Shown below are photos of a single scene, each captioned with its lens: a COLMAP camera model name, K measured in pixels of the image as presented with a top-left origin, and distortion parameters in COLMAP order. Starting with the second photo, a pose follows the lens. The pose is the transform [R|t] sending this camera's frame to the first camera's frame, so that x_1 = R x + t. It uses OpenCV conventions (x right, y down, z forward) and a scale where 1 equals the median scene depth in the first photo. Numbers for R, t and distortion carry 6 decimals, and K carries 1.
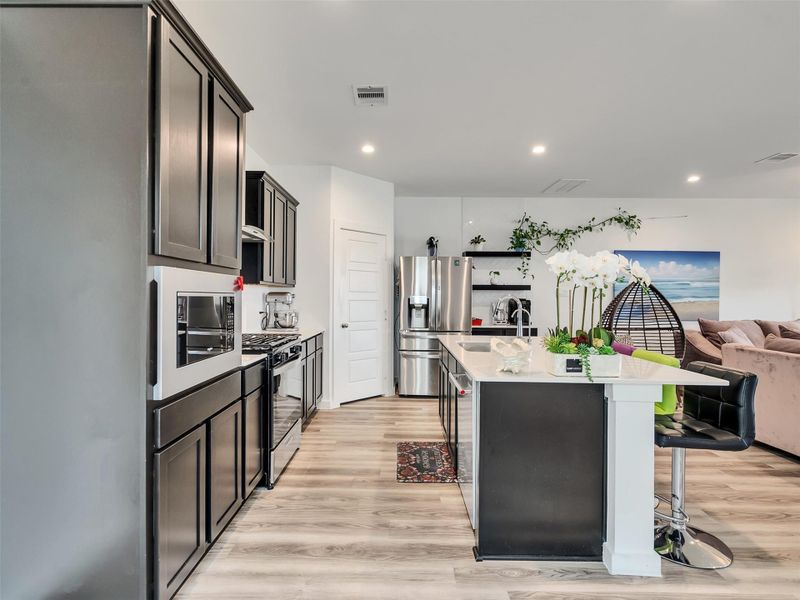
lens RADIAL K [[408.4, 0, 396.5], [0, 408.4, 300.0], [0, 0, 1]] dist [-0.003936, 0.003488]
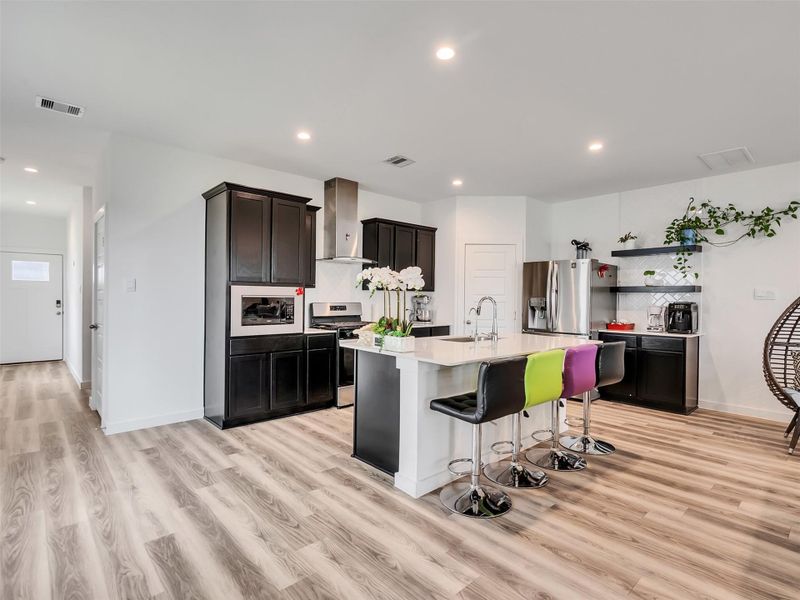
lens RADIAL K [[408.4, 0, 395.6], [0, 408.4, 301.2], [0, 0, 1]] dist [-0.003936, 0.003488]
pose [[0.676560, 0.005774, -0.736365, 0.600497], [-0.010525, 0.999943, -0.001829, 0.003177], [0.736312, 0.008988, 0.676582, 0.000701]]
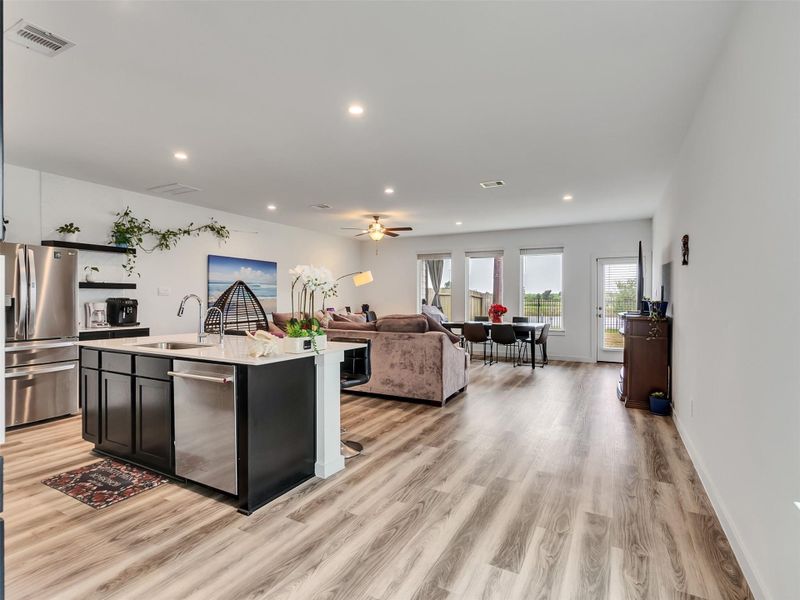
lens RADIAL K [[408.4, 0, 392.5], [0, 408.4, 300.1], [0, 0, 1]] dist [-0.003936, 0.003488]
pose [[0.477790, -0.009992, 0.878417, -0.256731], [0.006338, 0.999948, 0.007927, -0.002371], [-0.878451, 0.001779, 0.477829, 0.017776]]
